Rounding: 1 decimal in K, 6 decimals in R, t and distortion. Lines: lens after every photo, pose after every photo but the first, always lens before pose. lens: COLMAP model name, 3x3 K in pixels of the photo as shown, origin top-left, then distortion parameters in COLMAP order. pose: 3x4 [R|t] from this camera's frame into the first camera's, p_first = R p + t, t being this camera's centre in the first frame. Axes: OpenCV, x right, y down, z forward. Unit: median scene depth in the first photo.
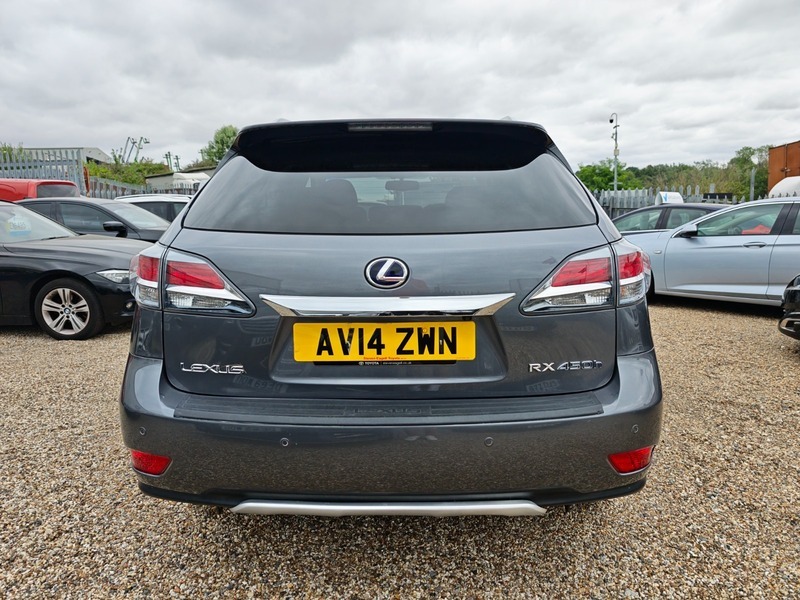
lens RADIAL K [[591.7, 0, 402.5], [0, 591.7, 300.3], [0, 0, 1]] dist [0.024676, 0.002181]
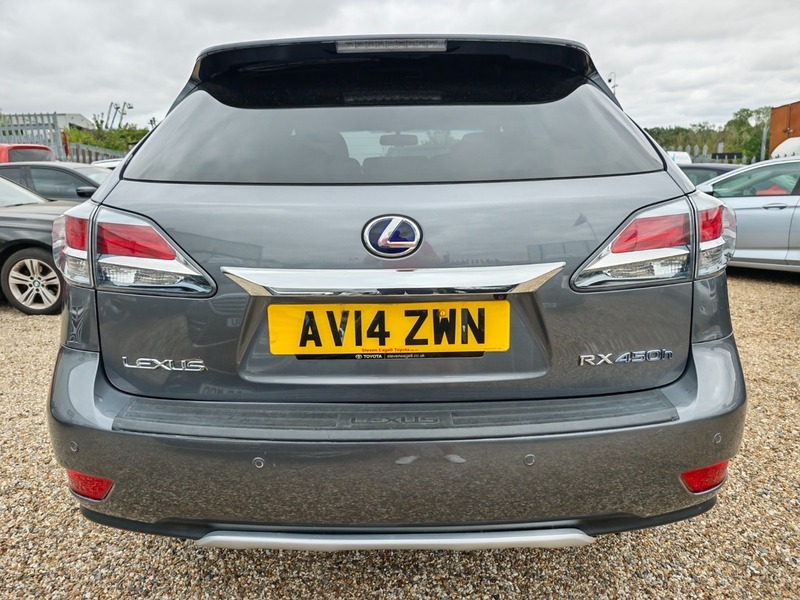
lens RADIAL K [[581.5, 0, 396.7], [0, 581.5, 304.8], [0, 0, 1]] dist [0.011728, 0.001033]
pose [[0.999946, -0.008510, 0.006010, -0.020137], [0.008110, 0.997937, 0.063686, -0.005532], [-0.006539, -0.063634, 0.997952, 0.210392]]
